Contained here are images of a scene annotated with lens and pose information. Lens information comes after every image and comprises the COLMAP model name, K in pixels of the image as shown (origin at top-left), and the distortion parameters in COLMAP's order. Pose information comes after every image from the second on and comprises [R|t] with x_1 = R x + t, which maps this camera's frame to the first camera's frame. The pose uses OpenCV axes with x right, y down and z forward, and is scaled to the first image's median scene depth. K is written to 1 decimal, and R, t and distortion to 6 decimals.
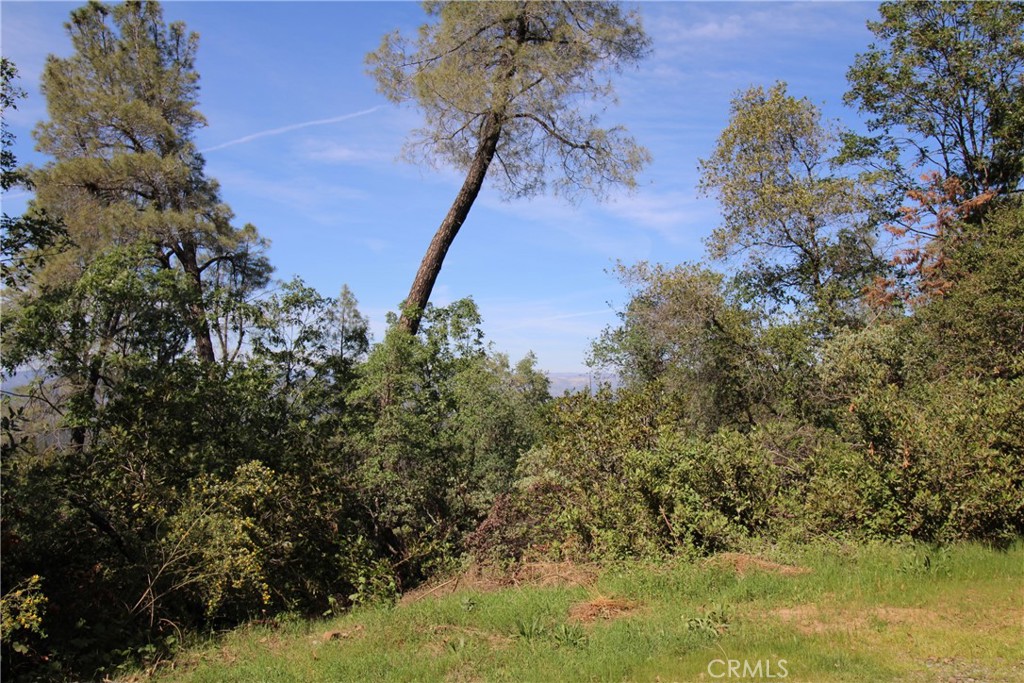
lens RADIAL K [[806.7, 0, 514.0], [0, 806.7, 338.1], [0, 0, 1]] dist [0.015026, -0.018527]
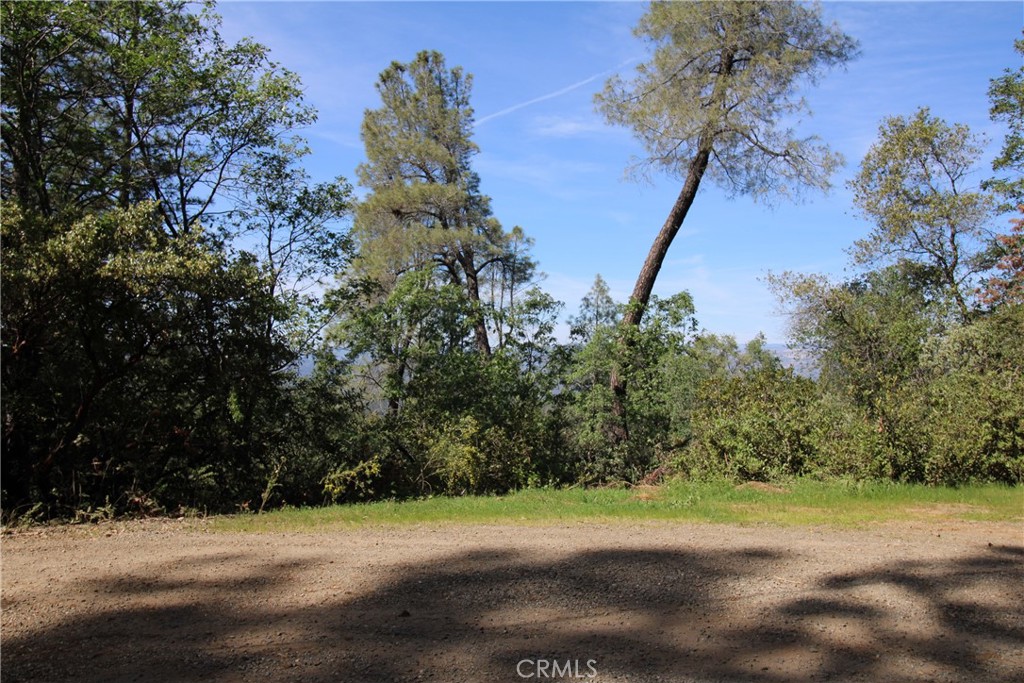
lens RADIAL K [[806.7, 0, 511.0], [0, 806.7, 342.3], [0, 0, 1]] dist [0.015026, -0.018527]
pose [[0.939708, -0.009540, -0.341846, 0.089535], [0.022831, 0.999131, 0.034878, -0.018853], [0.341216, -0.040580, 0.939109, -0.161128]]
